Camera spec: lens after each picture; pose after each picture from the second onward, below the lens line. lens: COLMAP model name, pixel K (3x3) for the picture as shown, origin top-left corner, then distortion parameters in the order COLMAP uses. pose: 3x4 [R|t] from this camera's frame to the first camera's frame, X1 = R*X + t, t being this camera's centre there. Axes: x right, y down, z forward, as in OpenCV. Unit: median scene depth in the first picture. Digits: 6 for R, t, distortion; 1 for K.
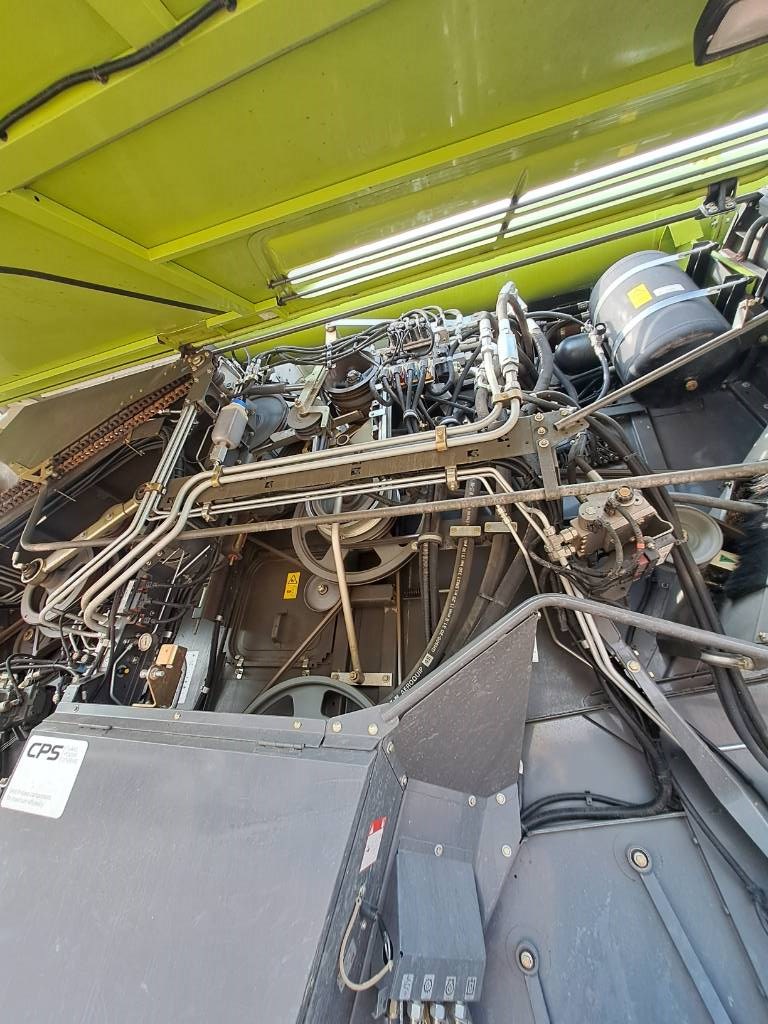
lens RADIAL K [[404.0, 0, 380.4], [0, 404.0, 508.3], [0, 0, 1]] dist [-0.002613, 0.000902]
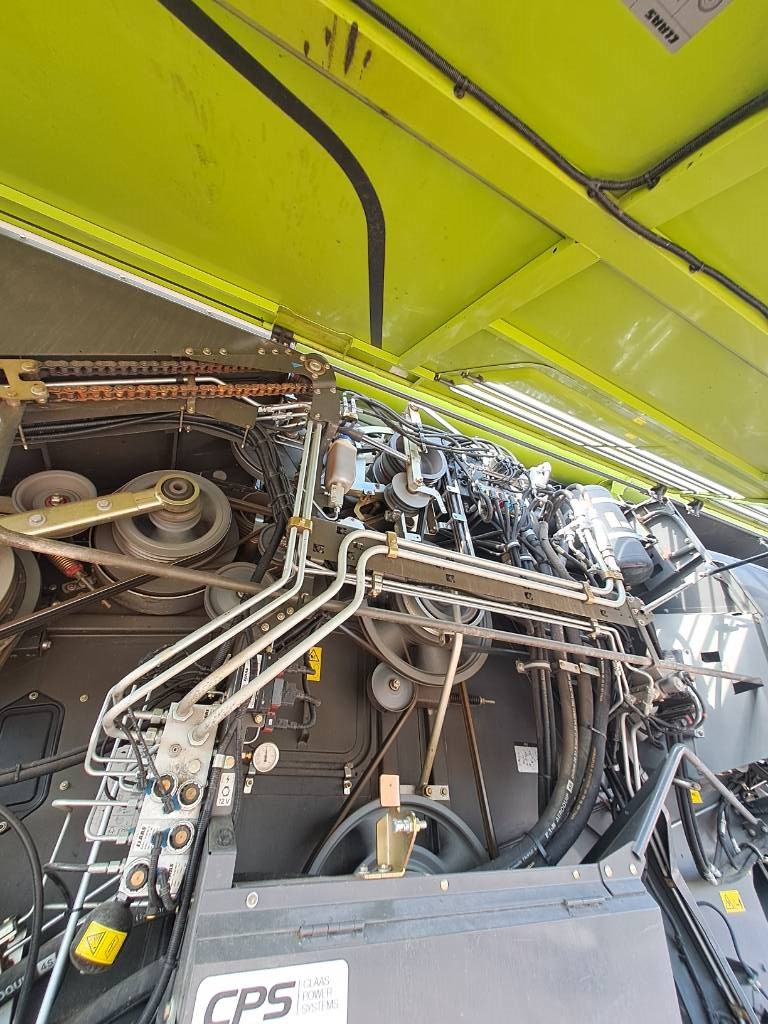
lens RADIAL K [[404.0, 0, 380.4], [0, 404.0, 508.3], [0, 0, 1]] dist [-0.002613, 0.000902]
pose [[0.708550, 0.366833, 0.602818, -1.141777], [-0.302004, 0.929712, -0.210783, 0.040940], [-0.637770, -0.032703, 0.769533, 0.442637]]
